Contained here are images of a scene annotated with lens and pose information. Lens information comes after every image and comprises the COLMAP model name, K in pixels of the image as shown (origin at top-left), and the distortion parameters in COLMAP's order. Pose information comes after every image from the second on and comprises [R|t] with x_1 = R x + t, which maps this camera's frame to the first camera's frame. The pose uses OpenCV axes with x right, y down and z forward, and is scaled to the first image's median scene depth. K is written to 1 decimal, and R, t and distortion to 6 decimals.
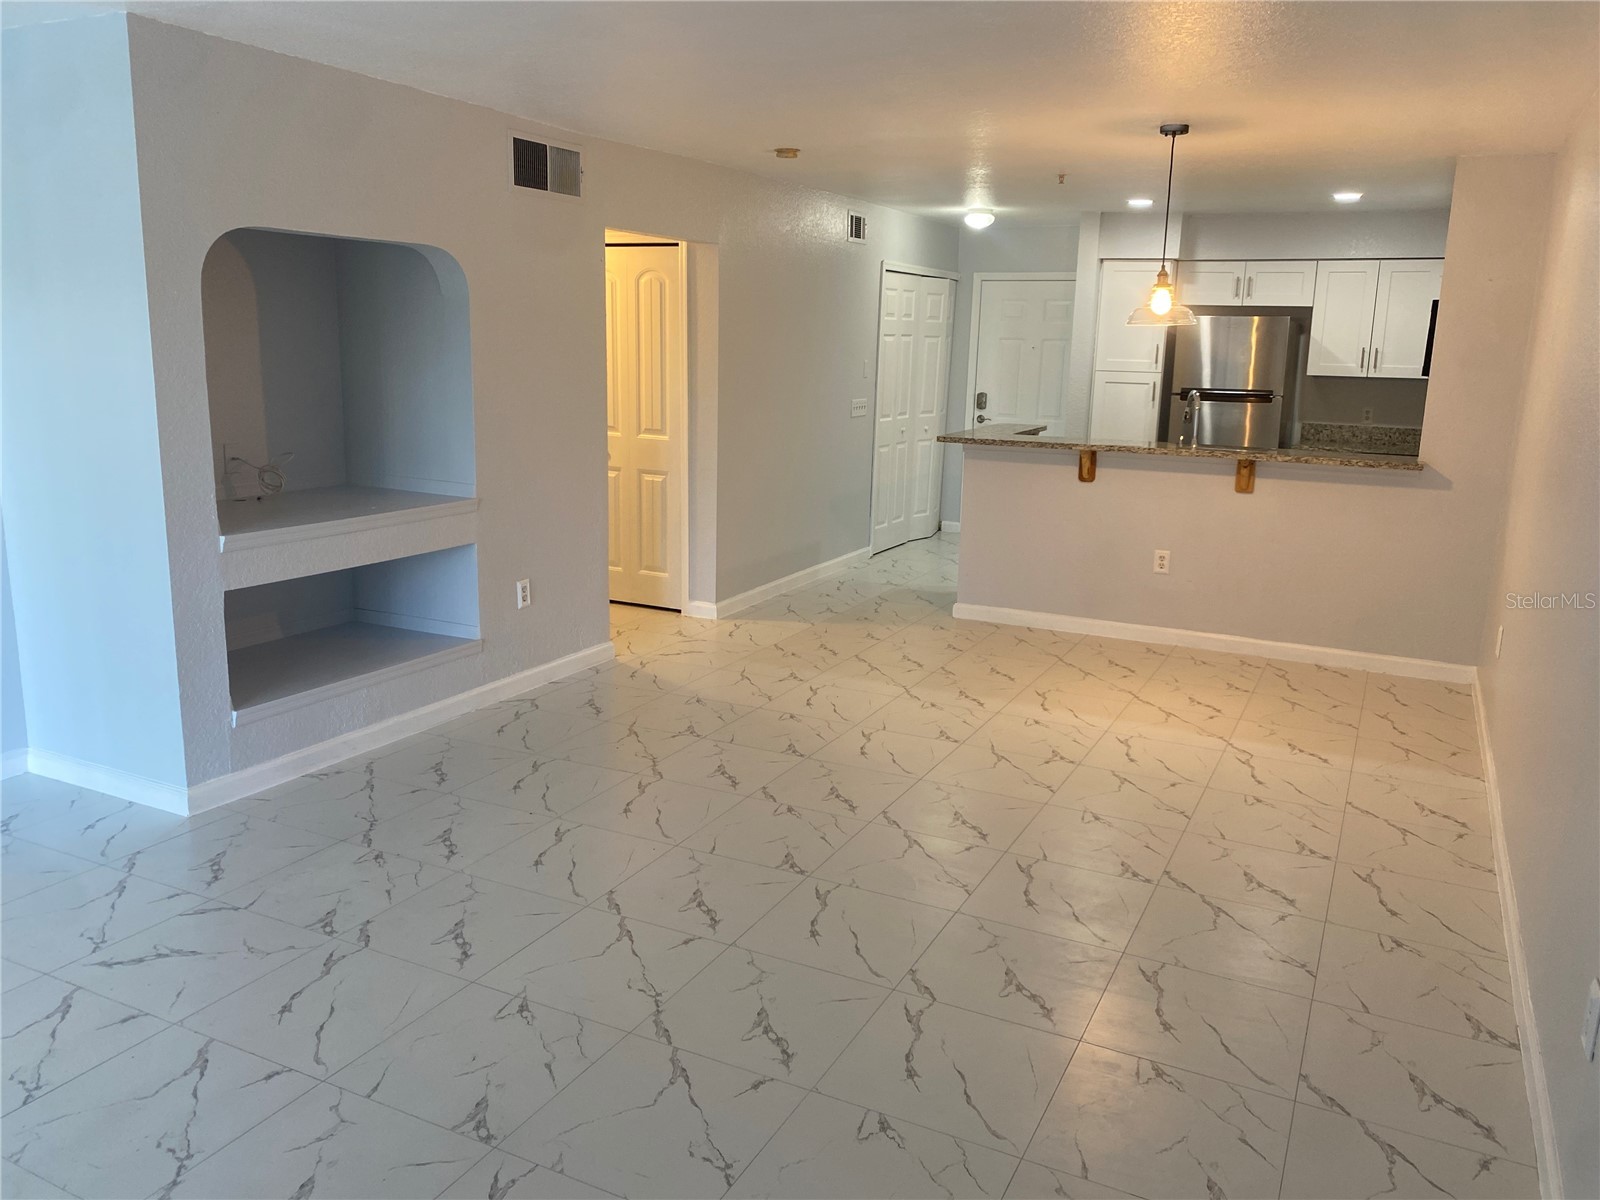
lens RADIAL K [[1224.5, 0, 808.1], [0, 1224.5, 580.1], [0, 0, 1]] dist [0.033519, -0.037701]
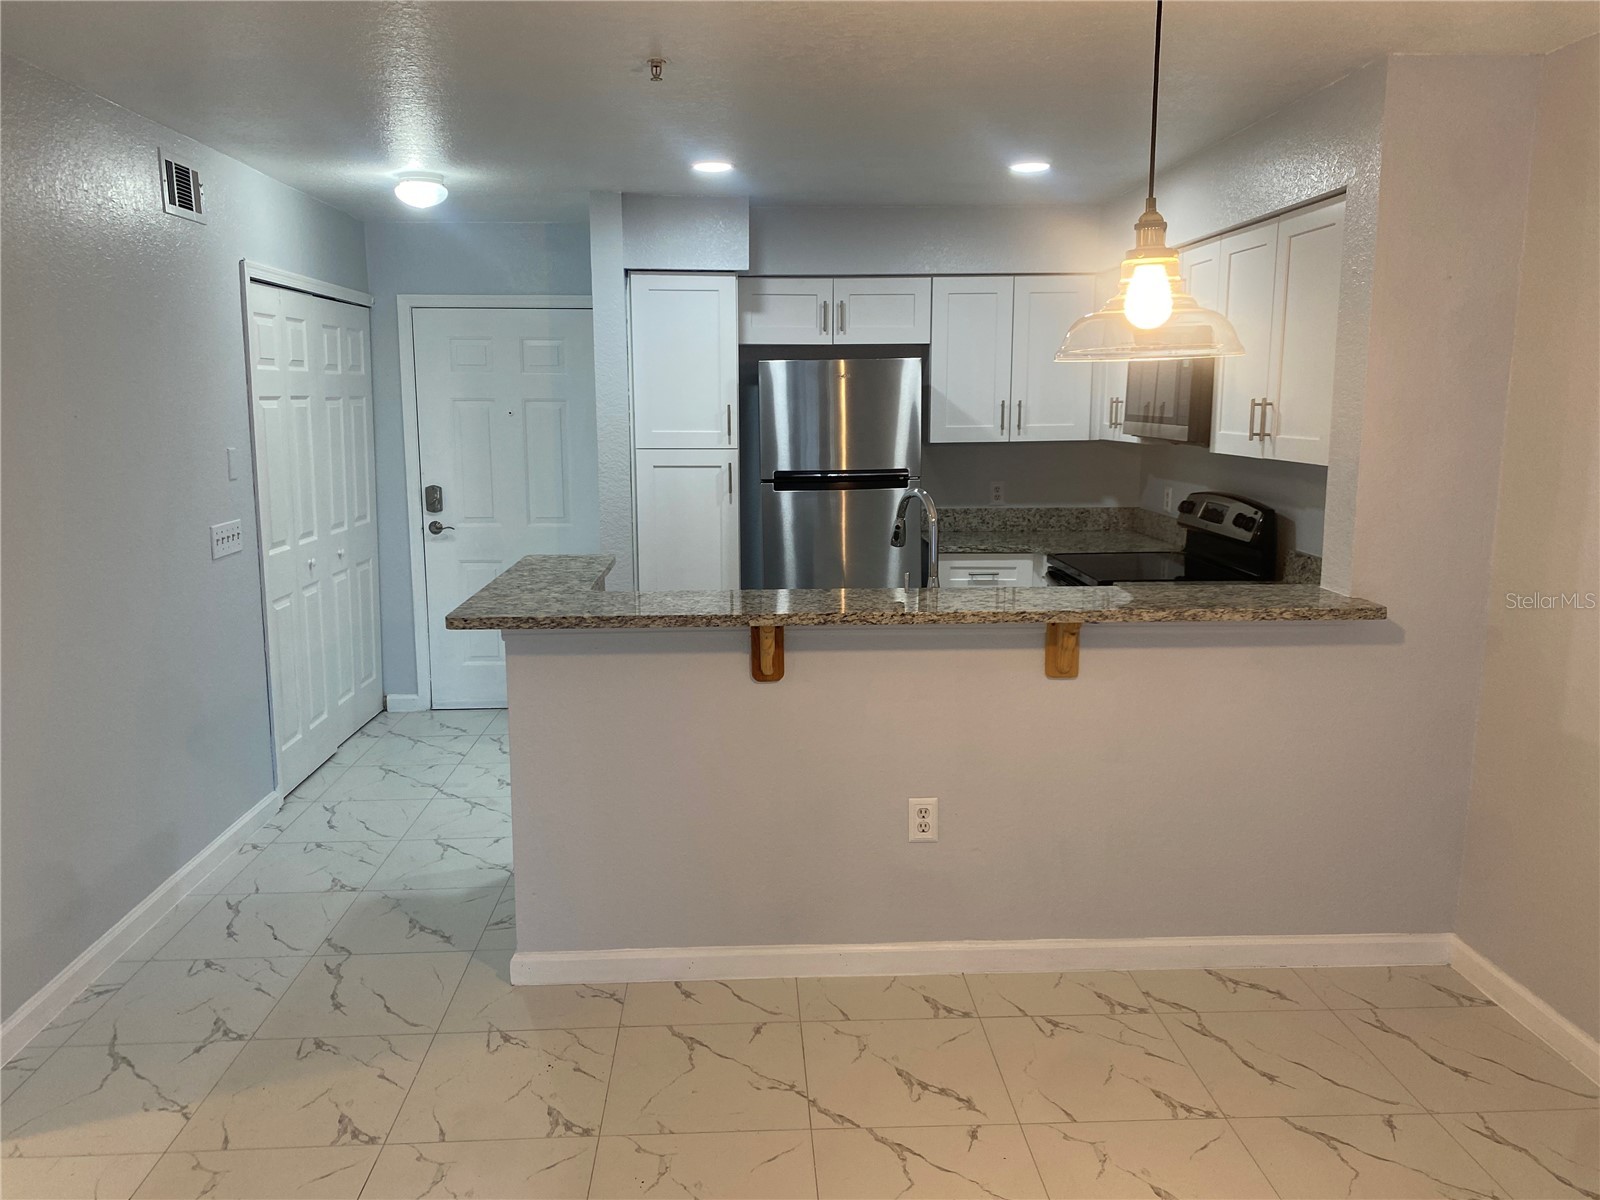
lens RADIAL K [[1224.5, 0, 804.5], [0, 1224.5, 598.9], [0, 0, 1]] dist [0.033519, -0.037701]
pose [[0.873956, -0.102894, 0.474987, 0.004852], [0.116950, 0.993138, -0.000045, -0.085695], [-0.471723, 0.055590, 0.879993, 0.422692]]
